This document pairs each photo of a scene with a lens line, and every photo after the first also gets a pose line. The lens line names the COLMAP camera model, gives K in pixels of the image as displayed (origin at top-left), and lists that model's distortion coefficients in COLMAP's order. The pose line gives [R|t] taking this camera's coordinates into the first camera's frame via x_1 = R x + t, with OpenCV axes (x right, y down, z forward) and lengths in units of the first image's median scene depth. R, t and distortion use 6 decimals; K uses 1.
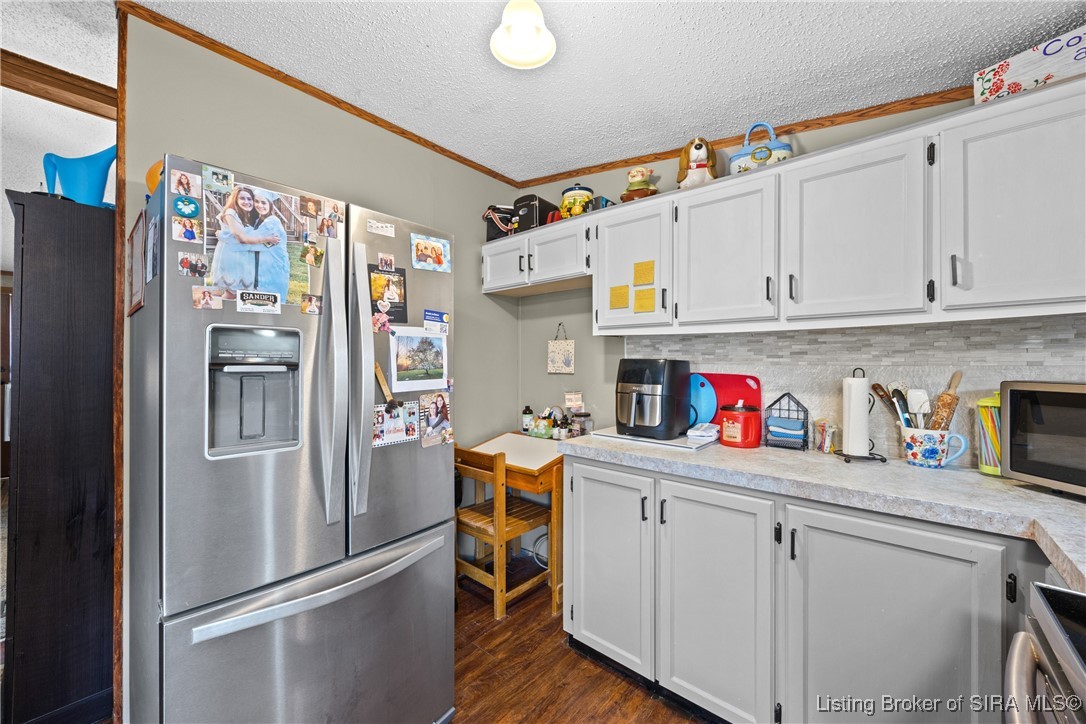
lens RADIAL K [[416.3, 0, 546.9], [0, 416.3, 361.7], [0, 0, 1]] dist [-0.002991, 0.000138]
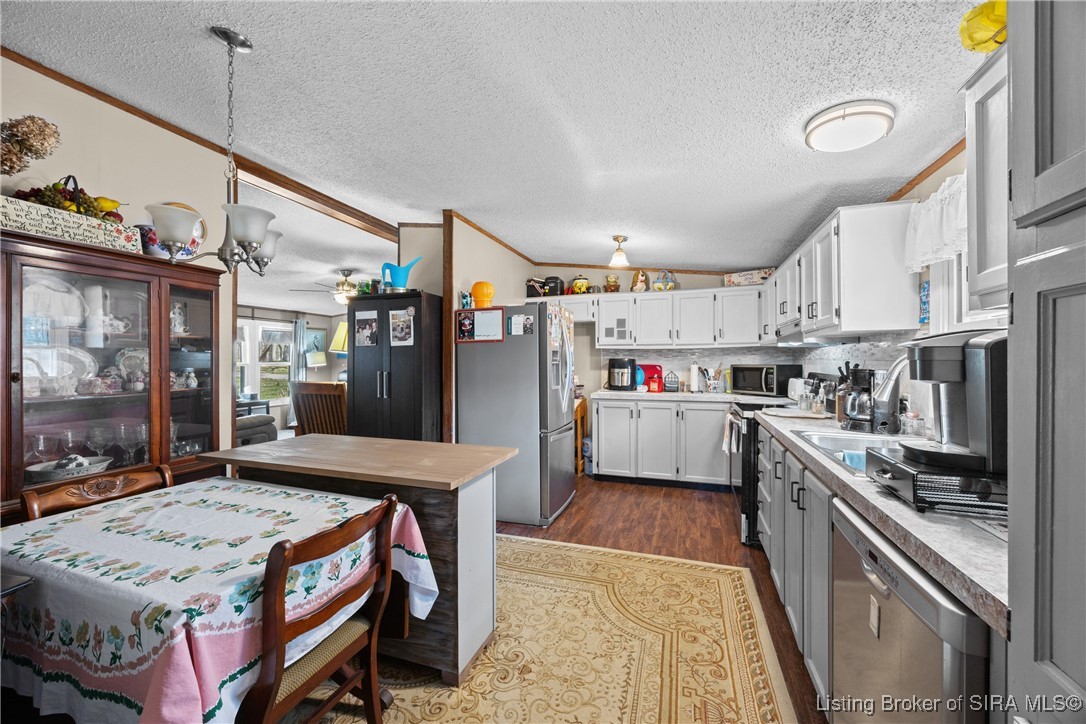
lens RADIAL K [[416.3, 0, 547.2], [0, 416.3, 361.6], [0, 0, 1]] dist [-0.002991, 0.000138]
pose [[0.927064, -0.006806, 0.374842, -1.143535], [0.005164, 0.999972, 0.005385, -0.005450], [-0.374868, -0.003056, 0.927073, -1.155737]]
